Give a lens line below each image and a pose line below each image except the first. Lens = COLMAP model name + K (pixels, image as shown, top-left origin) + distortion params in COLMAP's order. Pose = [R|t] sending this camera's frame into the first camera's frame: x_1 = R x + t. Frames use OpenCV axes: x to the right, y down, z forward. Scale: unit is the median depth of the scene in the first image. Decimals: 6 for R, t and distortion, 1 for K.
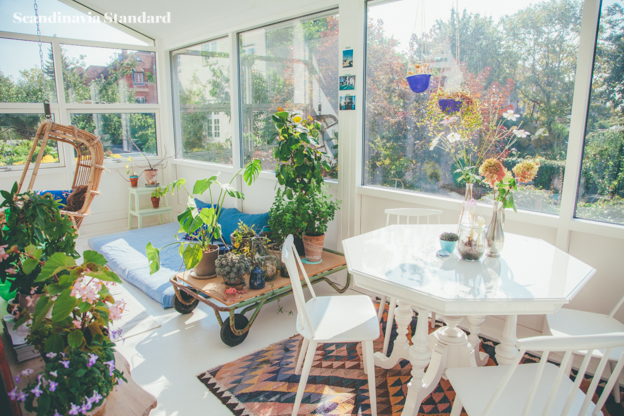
lens RADIAL K [[439.8, 0, 311.7], [0, 439.8, 205.0], [0, 0, 1]] dist [-0.045636, -0.000516]
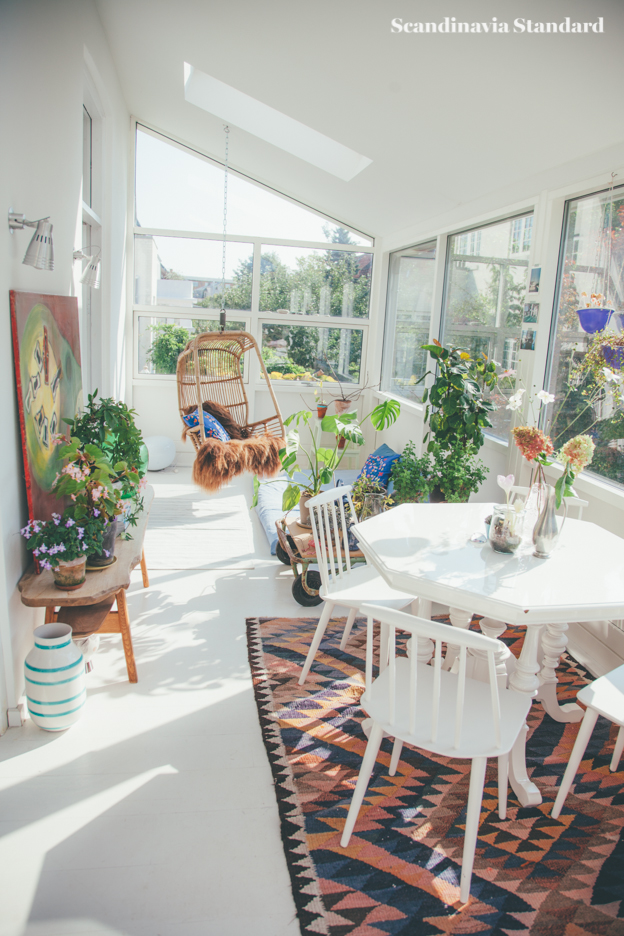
lens RADIAL K [[659.7, 0, 310.7], [0, 659.7, 469.0], [0, 0, 1]] dist [-0.045636, -0.000516]
pose [[0.848948, 0.176787, -0.498029, 0.437420], [-0.175333, 0.983231, 0.050144, -0.014815], [0.498543, 0.044751, 0.865709, -0.146954]]
